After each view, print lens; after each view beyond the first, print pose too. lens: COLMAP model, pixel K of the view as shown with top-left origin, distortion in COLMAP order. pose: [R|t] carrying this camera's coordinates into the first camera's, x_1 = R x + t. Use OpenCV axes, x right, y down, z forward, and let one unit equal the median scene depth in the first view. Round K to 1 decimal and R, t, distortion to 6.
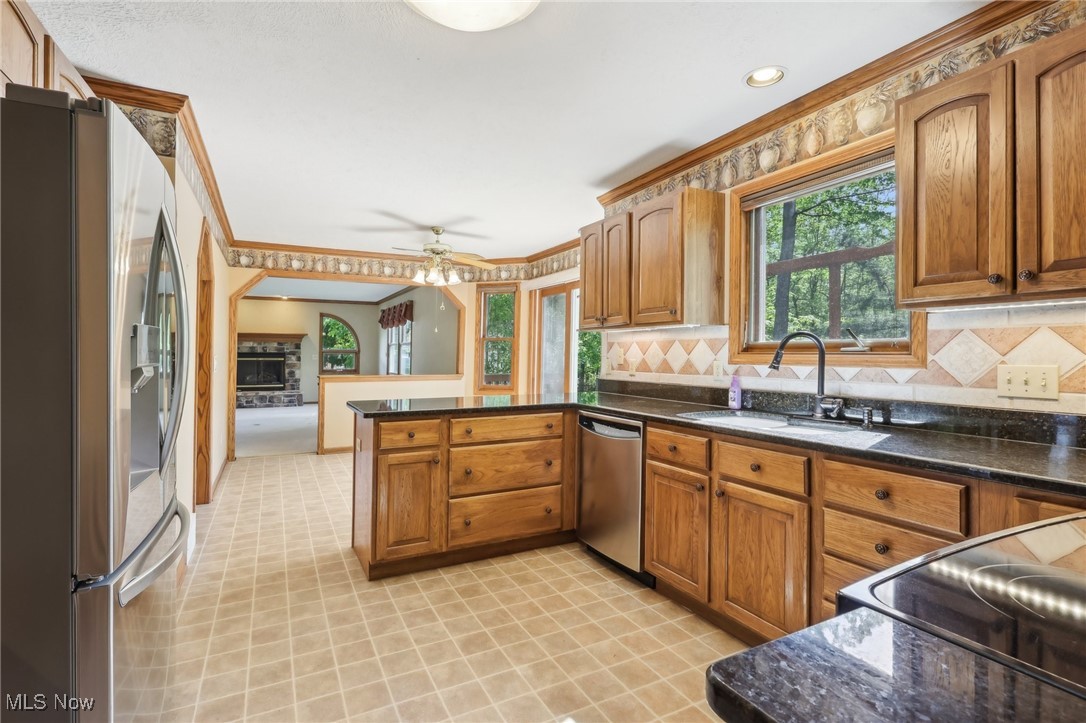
lens RADIAL K [[515.6, 0, 542.2], [0, 515.6, 351.2], [0, 0, 1]] dist [-0.002944, 0.003629]
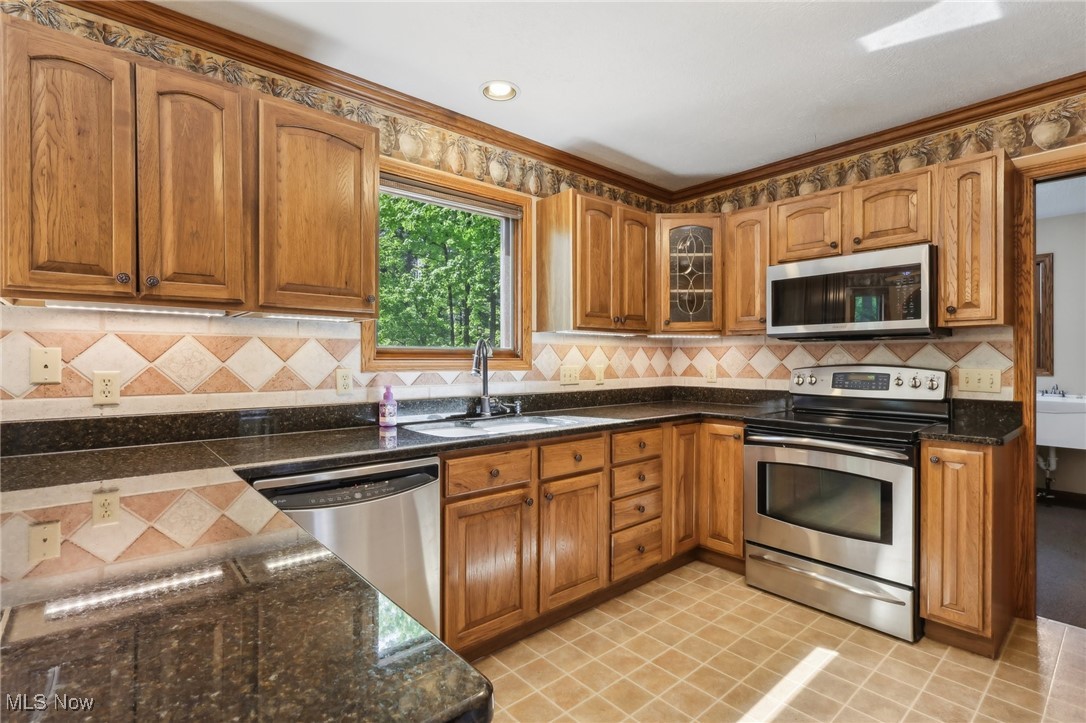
lens RADIAL K [[515.6, 0, 545.2], [0, 515.6, 361.5], [0, 0, 1]] dist [-0.002944, 0.003629]
pose [[-0.235413, -0.002719, 0.971892, -0.482387], [-0.005736, 0.999983, 0.001408, 0.005685], [-0.971879, -0.005243, -0.235424, 0.931042]]
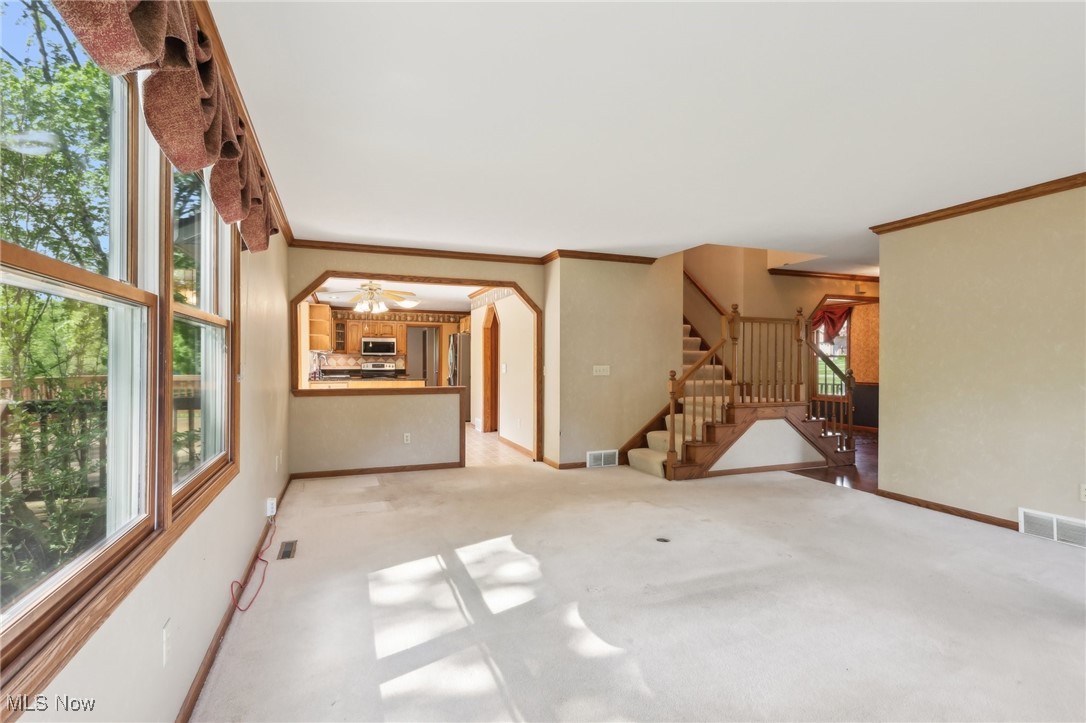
lens RADIAL K [[515.6, 0, 540.1], [0, 515.6, 367.7], [0, 0, 1]] dist [-0.002944, 0.003629]
pose [[-0.990717, -0.001349, 0.135932, -1.560937], [-0.000683, 0.999988, 0.004946, 0.033724], [-0.135937, 0.004808, -0.990706, 4.141316]]
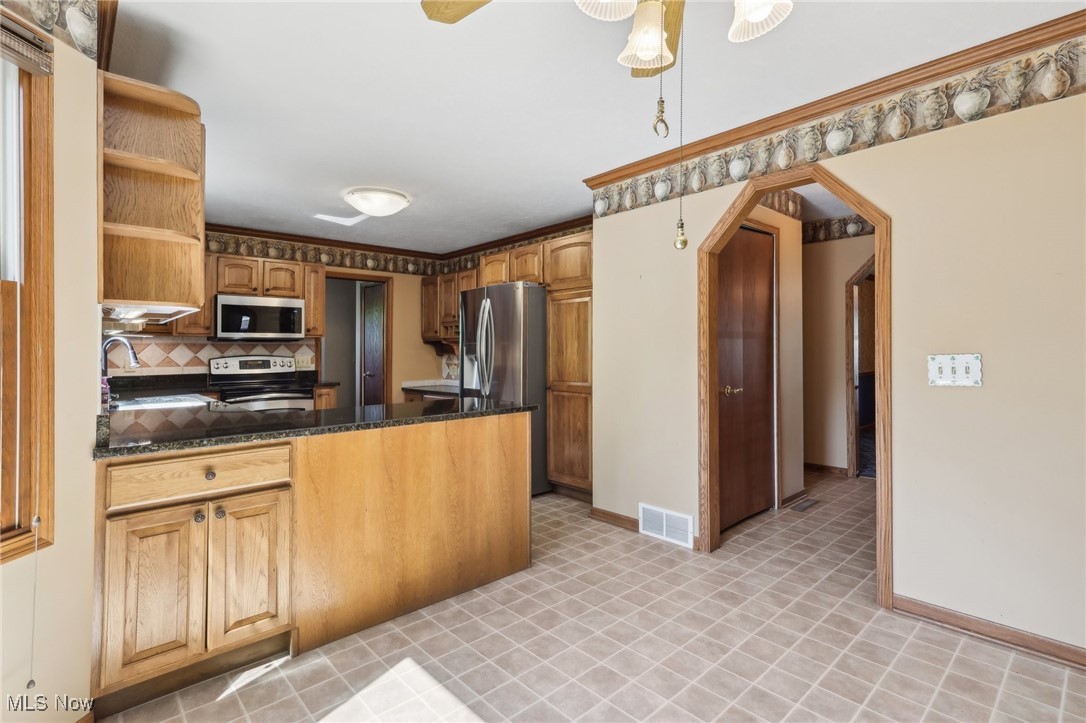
lens RADIAL K [[515.6, 0, 538.7], [0, 515.6, 349.1], [0, 0, 1]] dist [-0.002944, 0.003629]
pose [[-0.971726, 0.008556, -0.235956, -0.196948], [0.010446, 0.999923, -0.006762, 0.009934], [0.235880, -0.009036, -0.971740, 2.084988]]
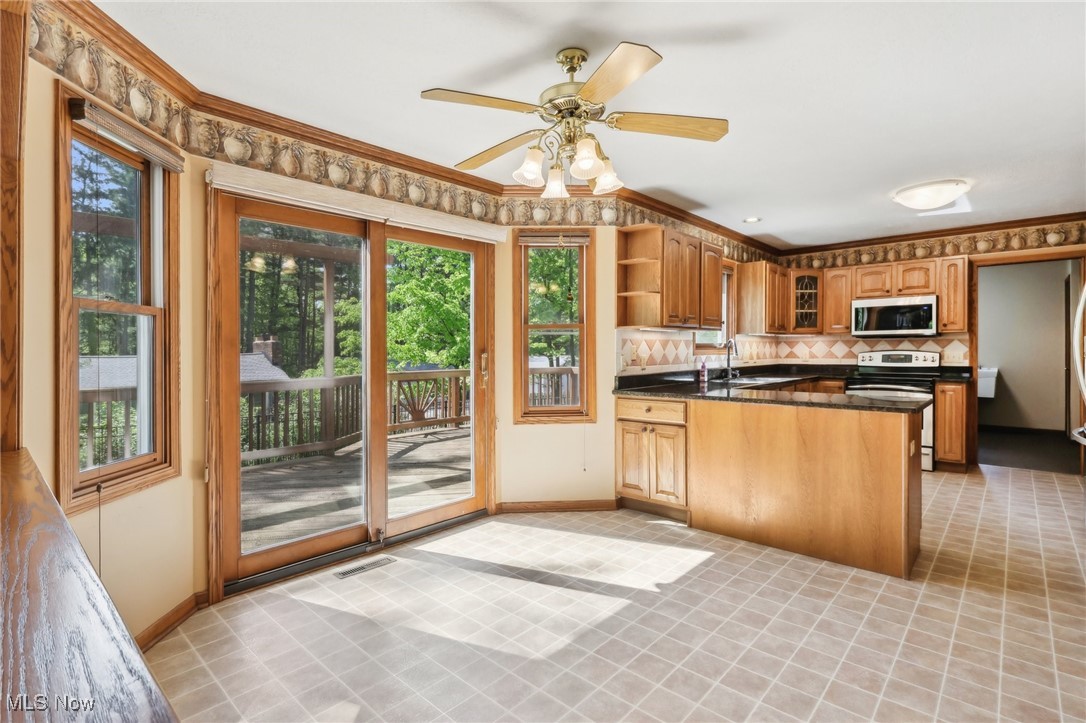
lens RADIAL K [[515.6, 0, 558.0], [0, 515.6, 353.7], [0, 0, 1]] dist [-0.002944, 0.003629]
pose [[-0.354178, -0.004444, 0.935168, -1.052881], [0.002994, 0.999978, 0.005885, 0.007341], [-0.935173, 0.004884, -0.354157, 2.031366]]
